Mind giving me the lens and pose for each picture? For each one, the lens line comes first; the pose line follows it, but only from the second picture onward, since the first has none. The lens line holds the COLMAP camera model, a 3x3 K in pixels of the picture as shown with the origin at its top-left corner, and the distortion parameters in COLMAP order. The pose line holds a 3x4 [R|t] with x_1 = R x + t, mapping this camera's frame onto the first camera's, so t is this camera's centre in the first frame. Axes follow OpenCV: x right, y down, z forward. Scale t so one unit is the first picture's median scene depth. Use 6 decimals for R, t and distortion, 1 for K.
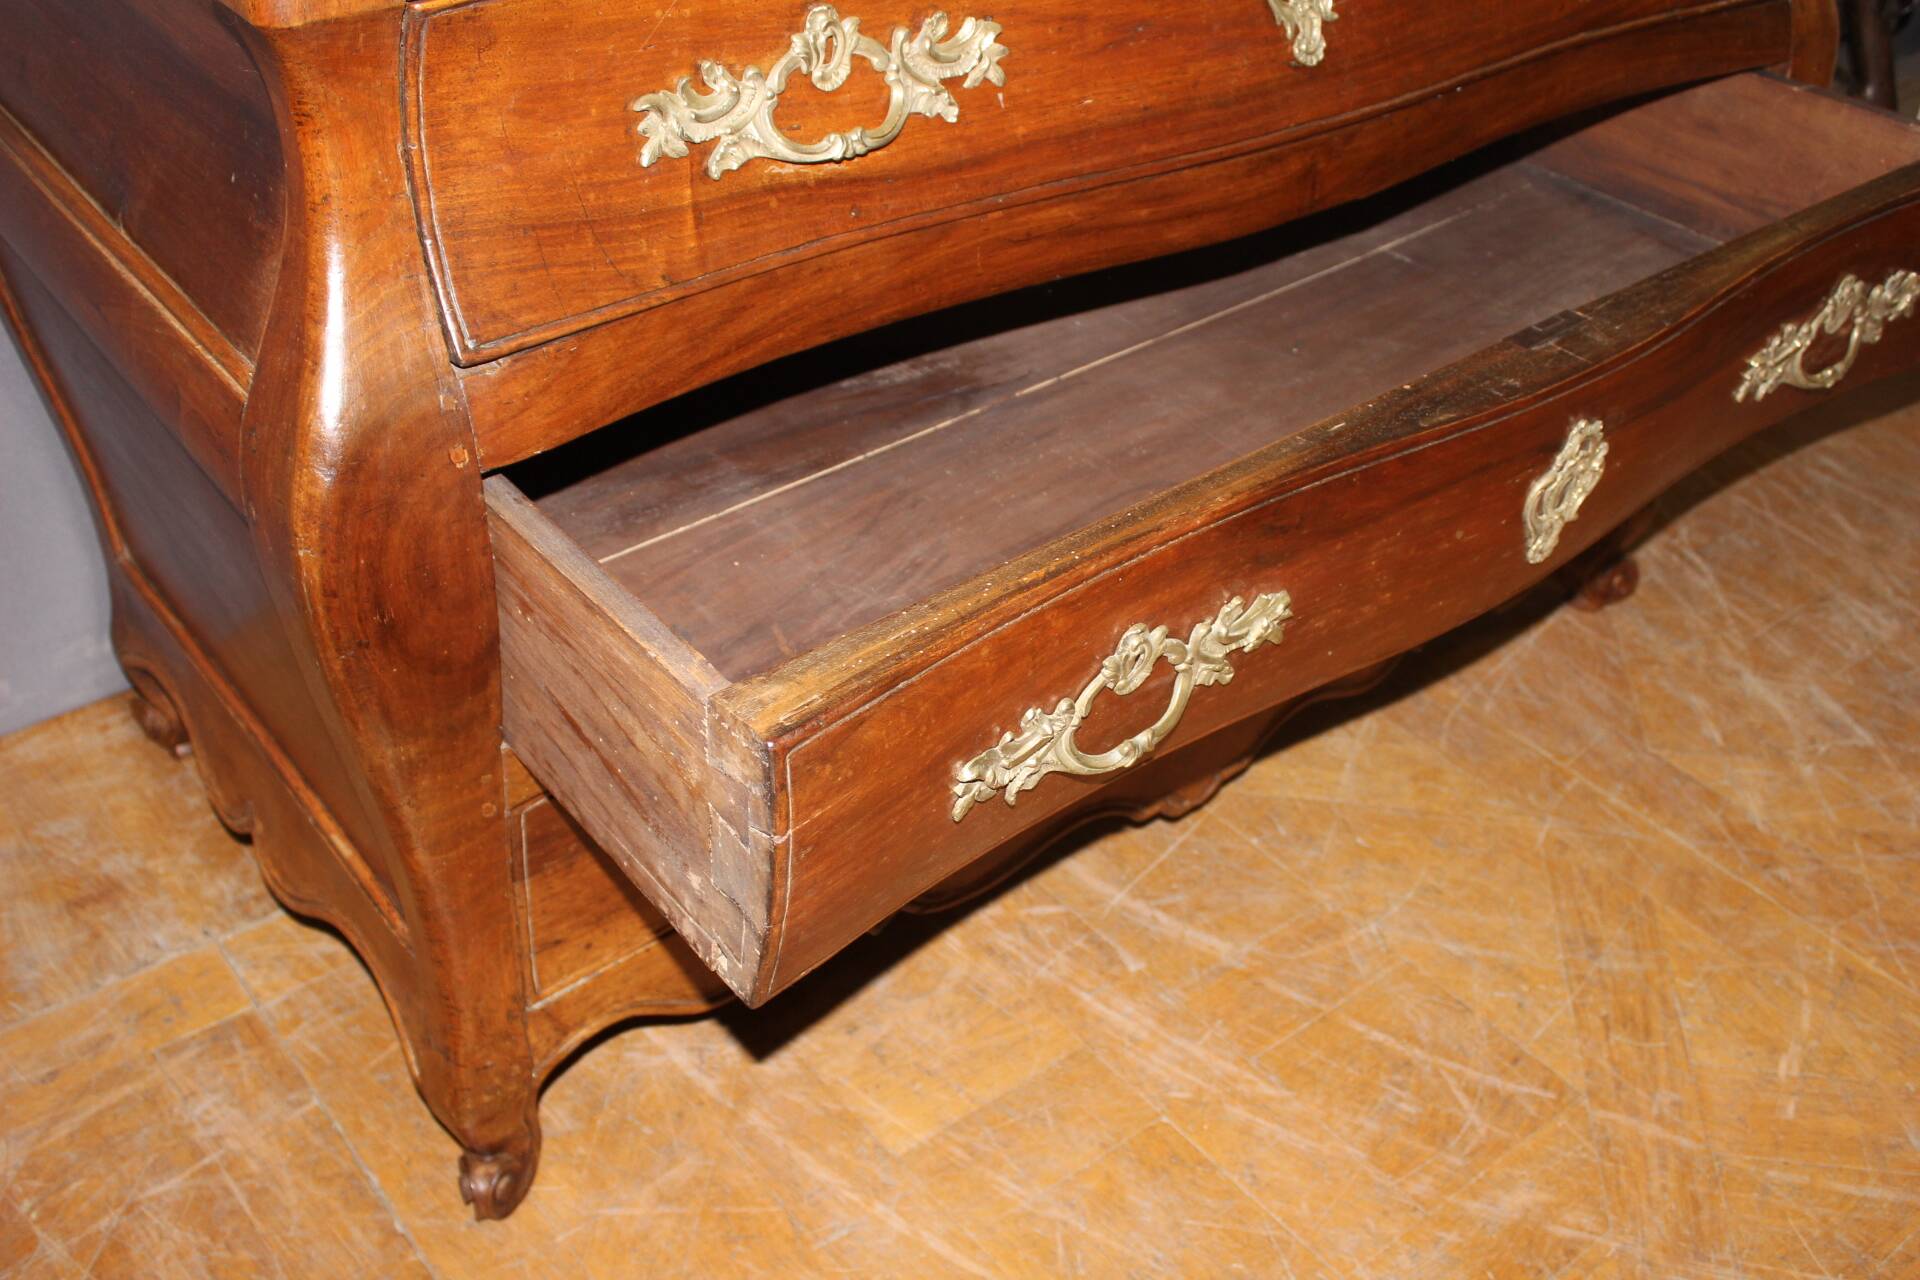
lens RADIAL K [[1942.3, 0, 960.0], [0, 1942.3, 640.0], [0, 0, 1]] dist [-0.088561, 0.032671]
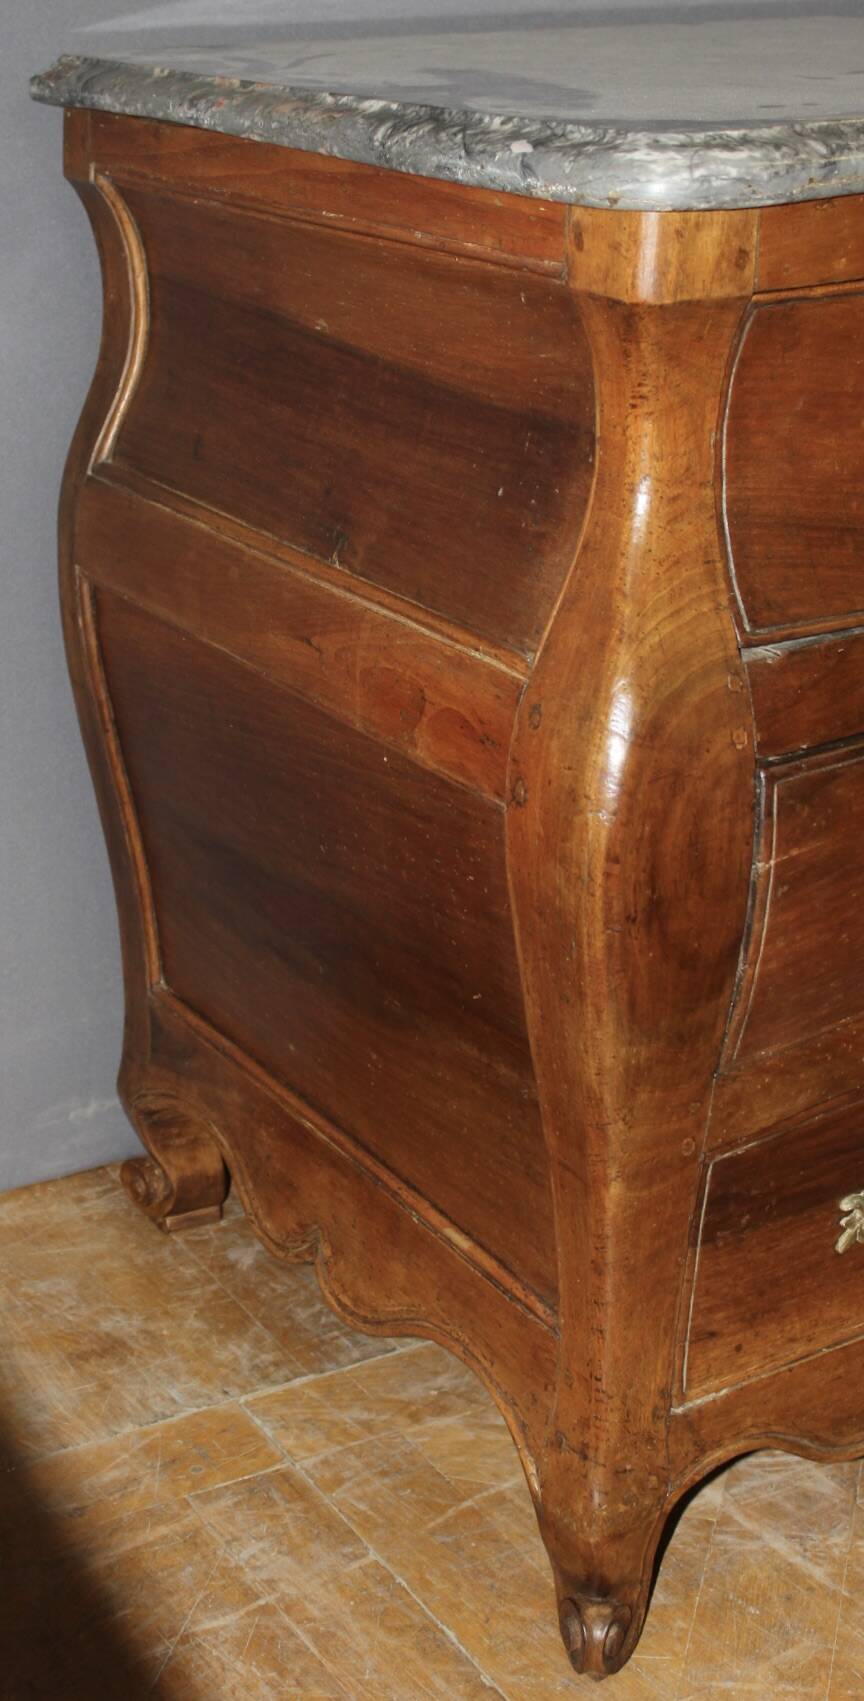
lens RADIAL K [[2456.5, 0, 359.2], [0, 2456.5, 856.2], [0, 0, 1]] dist [-0.046610, 0.060730]
pose [[0.985849, 0.028775, -0.165147, -0.169991], [-0.067153, 0.970448, -0.231778, 0.196678], [0.153597, 0.239588, 0.958648, -0.182443]]
